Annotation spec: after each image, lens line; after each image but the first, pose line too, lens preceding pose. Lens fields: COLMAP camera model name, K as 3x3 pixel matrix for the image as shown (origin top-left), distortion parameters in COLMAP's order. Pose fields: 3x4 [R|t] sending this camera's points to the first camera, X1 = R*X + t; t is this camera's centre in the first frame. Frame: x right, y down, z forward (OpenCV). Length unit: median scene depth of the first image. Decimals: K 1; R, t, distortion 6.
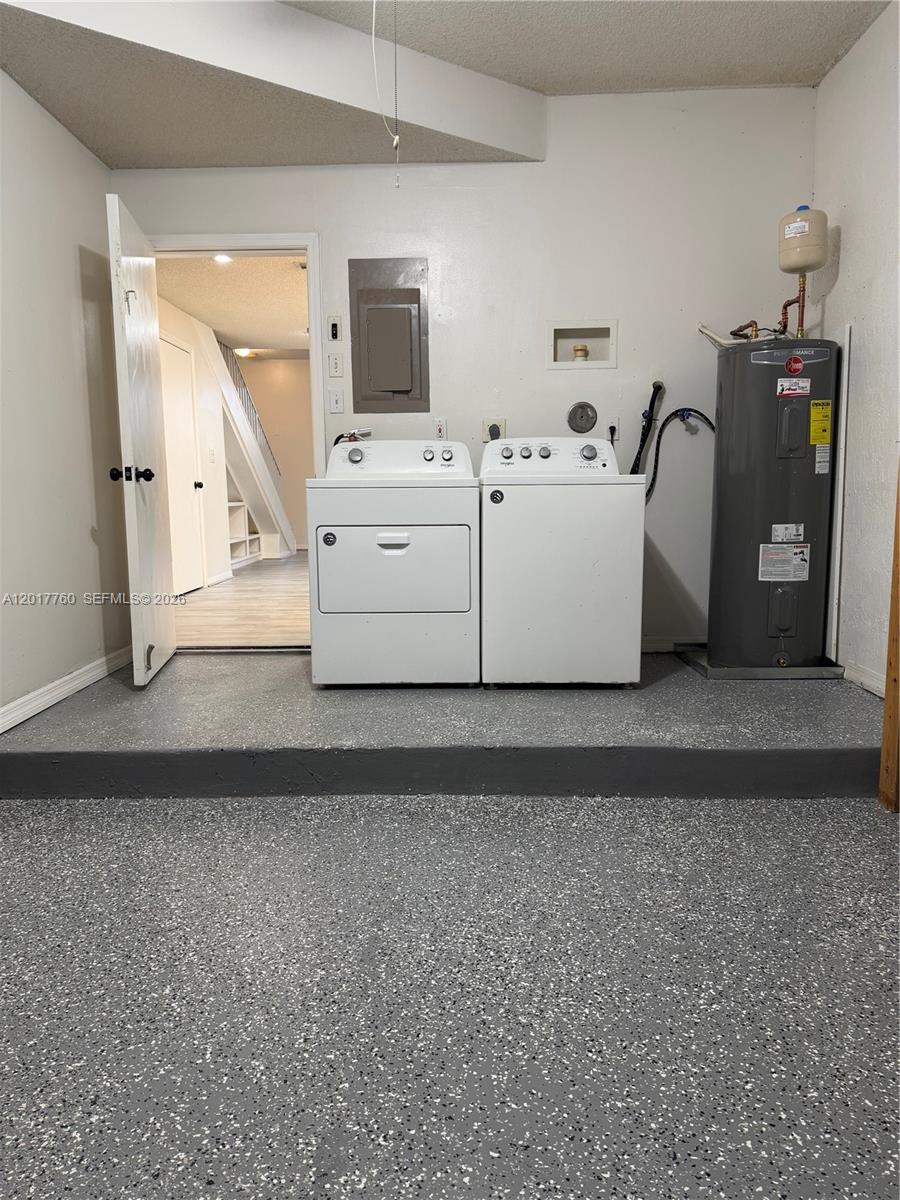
lens RADIAL K [[836.4, 0, 450.0], [0, 836.4, 600.0], [0, 0, 1]] dist [0.065170, -0.105498]
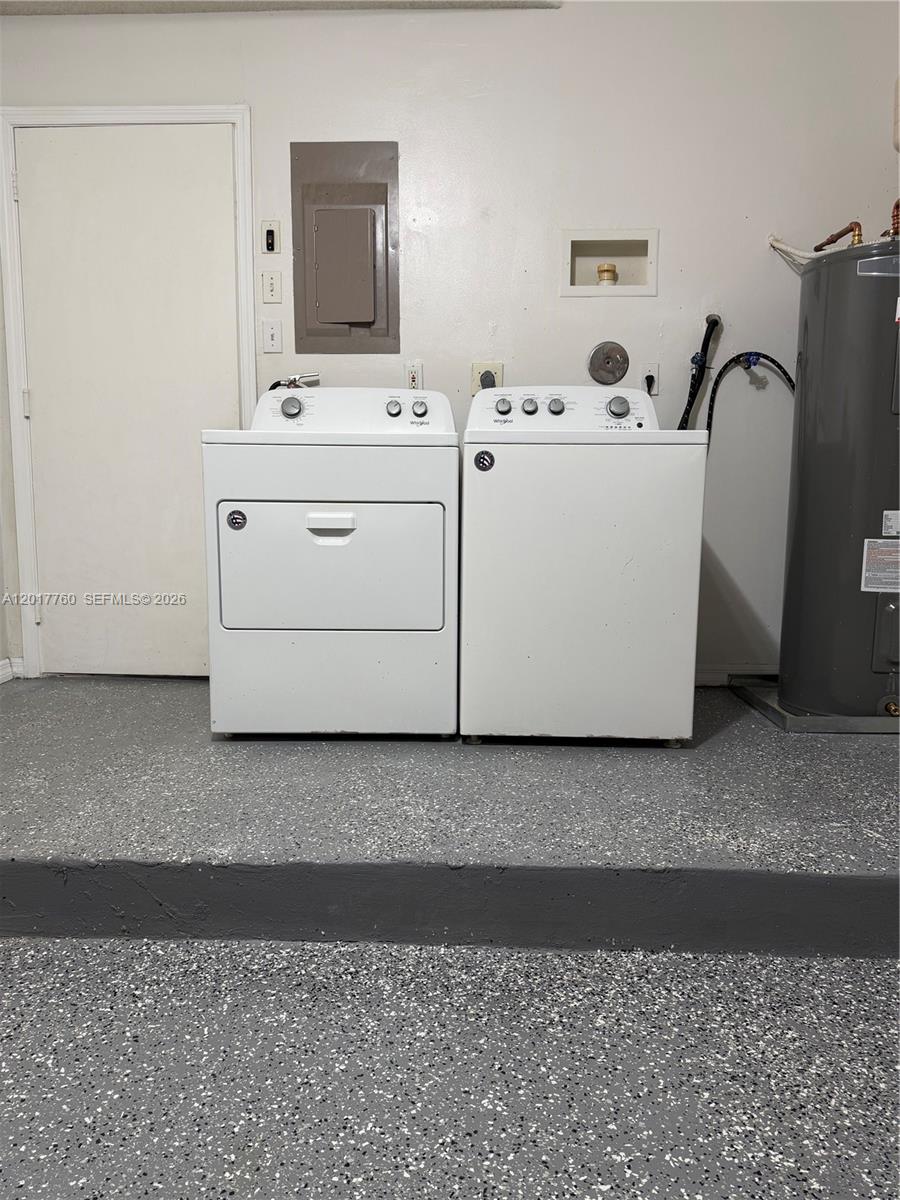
lens RADIAL K [[836.4, 0, 450.0], [0, 836.4, 600.0], [0, 0, 1]] dist [0.065170, -0.105498]
pose [[0.999833, 0.015343, -0.009879, 0.033614], [-0.015376, 0.999876, -0.003320, -0.008028], [0.009827, 0.003471, 0.999946, 0.298206]]
